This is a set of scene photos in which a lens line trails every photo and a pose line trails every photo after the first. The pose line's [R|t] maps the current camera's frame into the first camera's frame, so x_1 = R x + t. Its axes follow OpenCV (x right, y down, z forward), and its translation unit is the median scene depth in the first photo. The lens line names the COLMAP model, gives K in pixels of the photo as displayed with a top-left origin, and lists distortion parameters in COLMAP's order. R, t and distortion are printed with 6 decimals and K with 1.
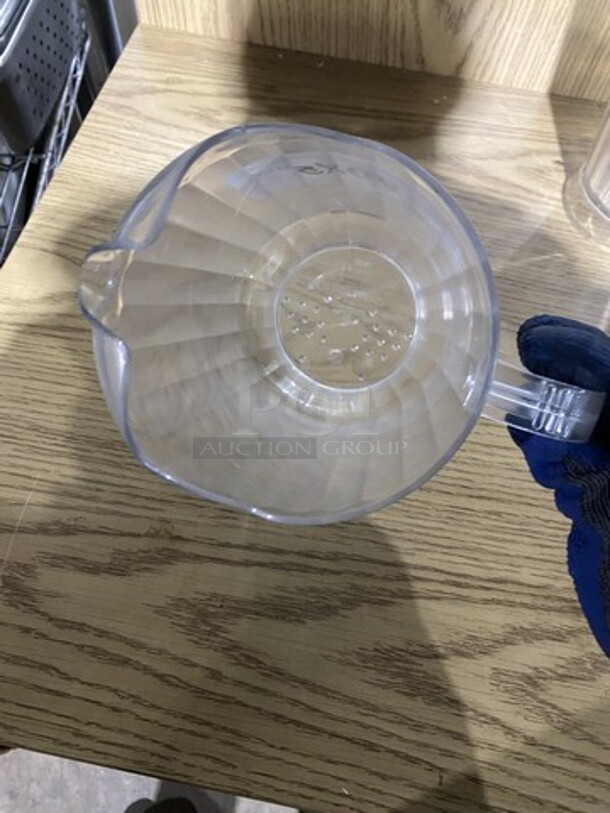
lens RADIAL K [[753.4, 0, 305.0], [0, 753.4, 406.5], [0, 0, 1]] dist [0.011401, 0.005635]
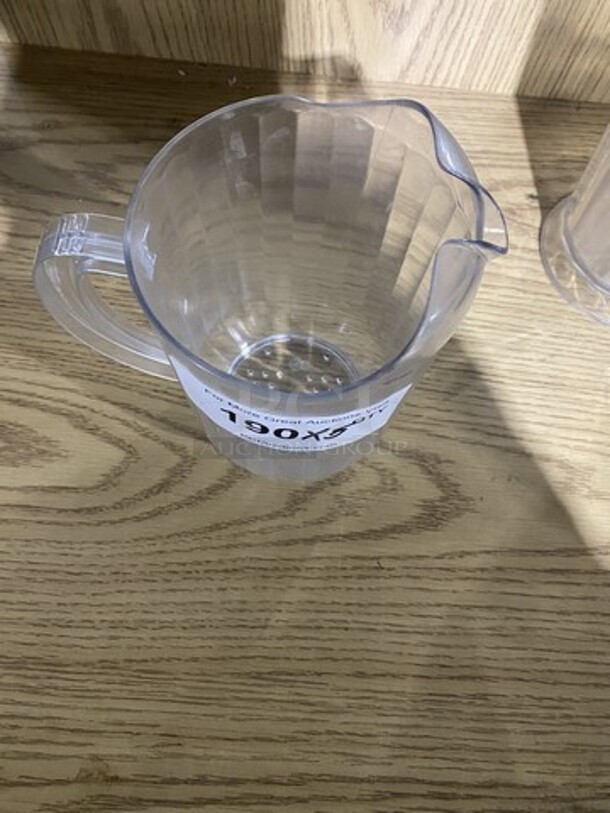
lens RADIAL K [[753.4, 0, 305.0], [0, 753.4, 406.5], [0, 0, 1]] dist [0.011401, 0.005635]
pose [[0.995055, -0.096266, 0.024466, 0.049770], [0.090456, 0.980020, 0.177142, -0.282542], [-0.041030, -0.174053, 0.983881, 0.170376]]
